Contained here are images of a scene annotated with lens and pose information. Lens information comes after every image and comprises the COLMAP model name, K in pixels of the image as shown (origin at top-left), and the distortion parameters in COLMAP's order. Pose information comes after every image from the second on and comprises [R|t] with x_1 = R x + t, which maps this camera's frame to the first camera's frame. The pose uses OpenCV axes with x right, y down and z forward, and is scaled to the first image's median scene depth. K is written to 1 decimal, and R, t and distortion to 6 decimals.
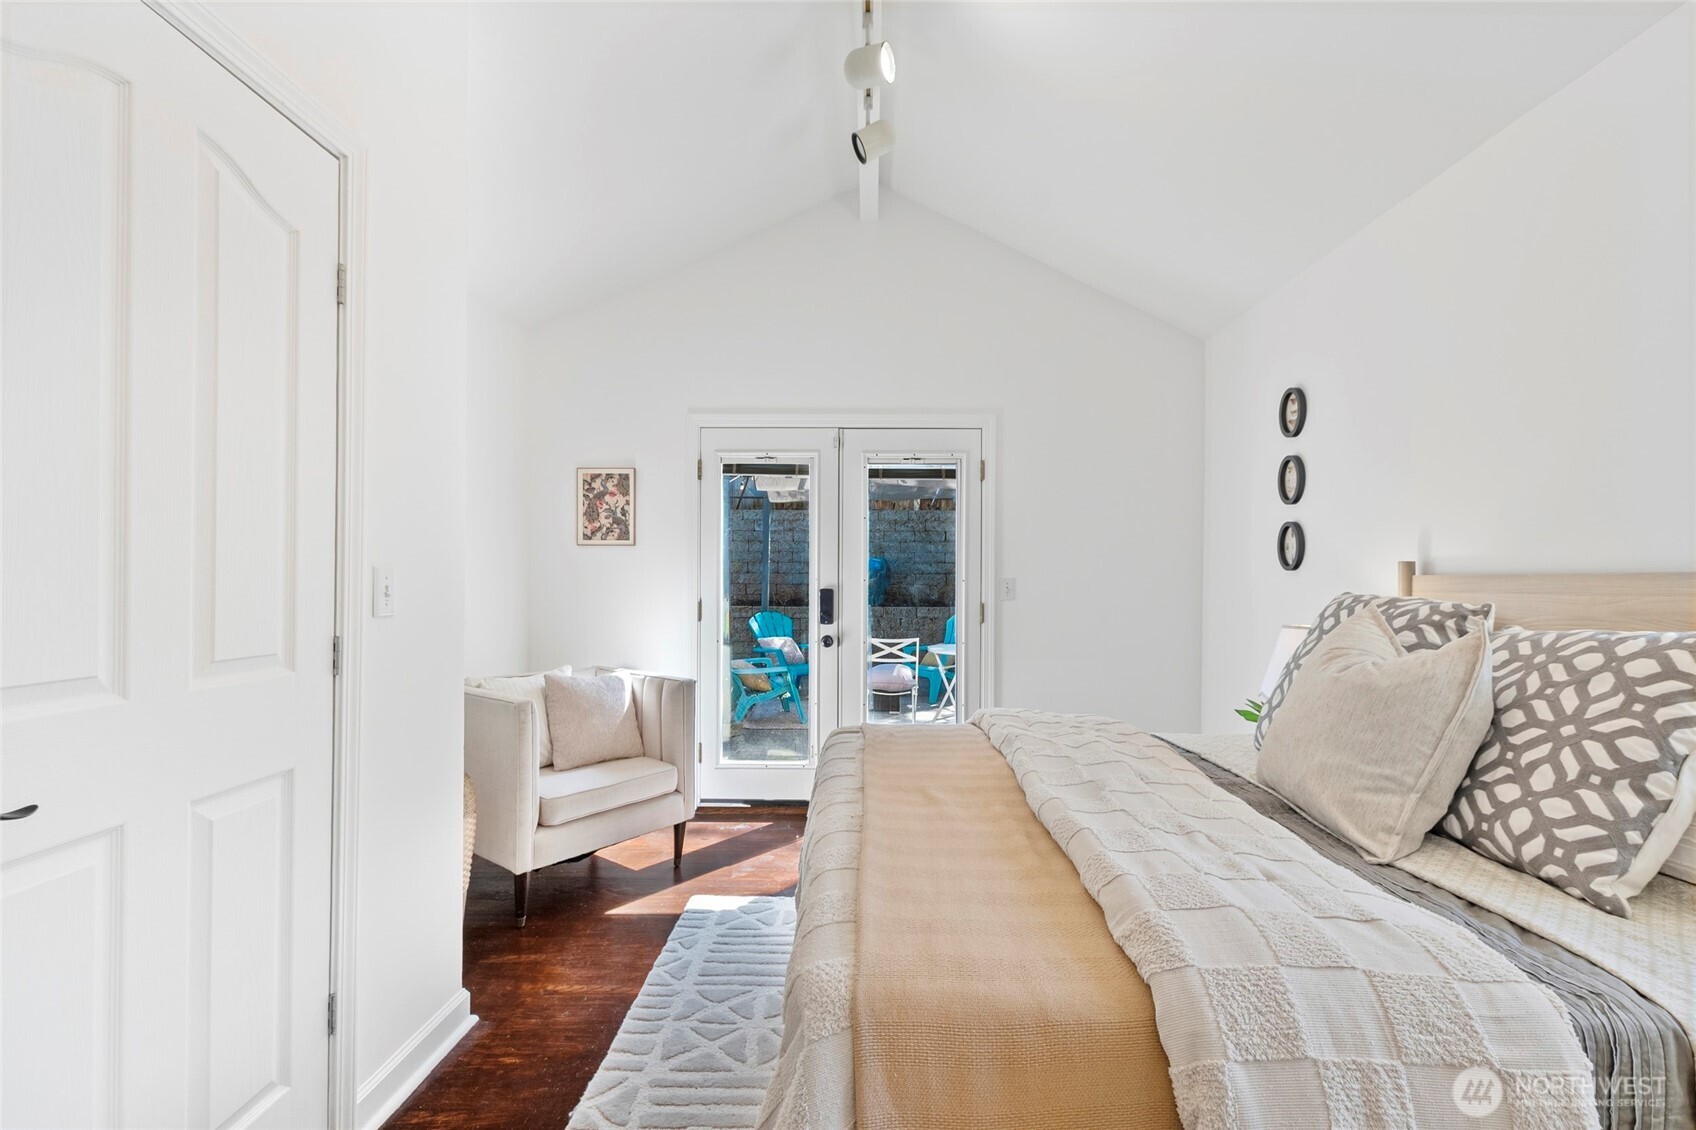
lens RADIAL K [[728.2, 0, 846.9], [0, 728.2, 573.9], [0, 0, 1]] dist [0.003834, -0.000732]
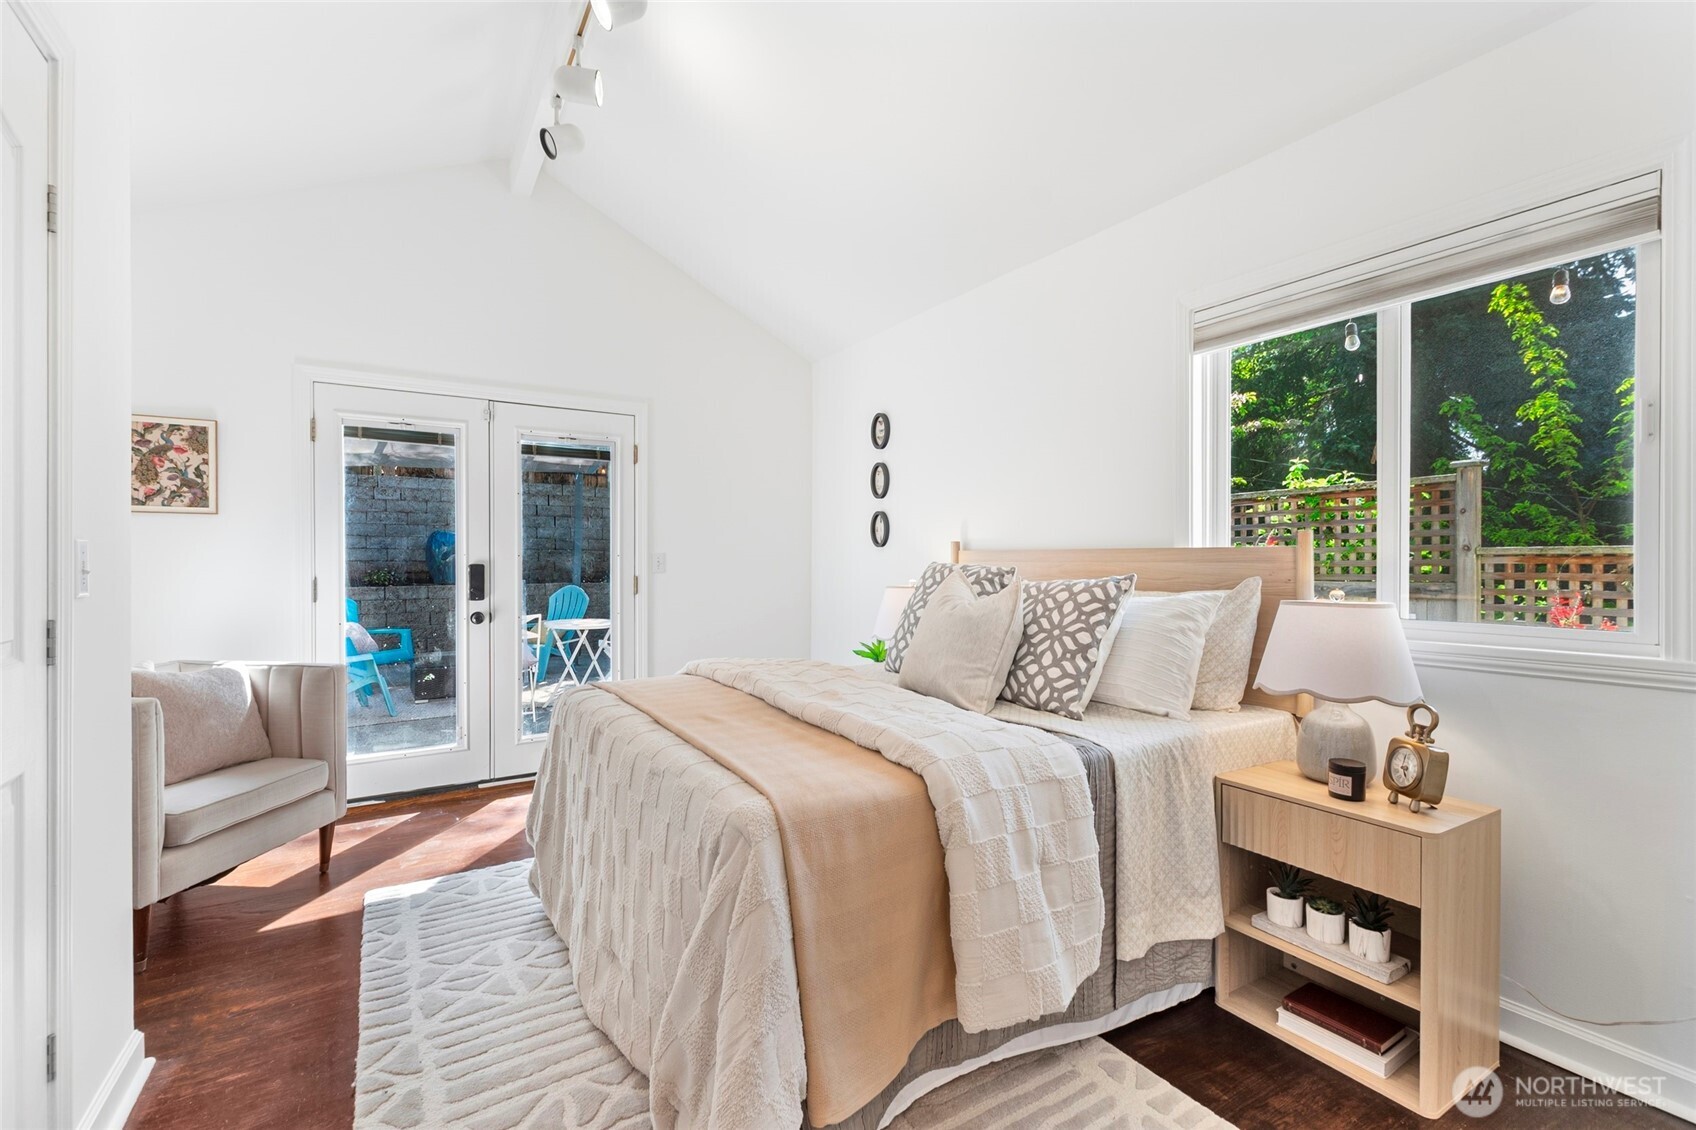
lens RADIAL K [[718.0, 0, 843.7], [0, 718.0, 551.8], [0, 0, 1]] dist [0.000828, -0.000602]
pose [[0.844558, 0.000212, 0.535465, -0.227479], [-0.001908, 0.999995, 0.002613, 0.000786], [-0.535461, -0.003228, 0.844554, -0.131744]]
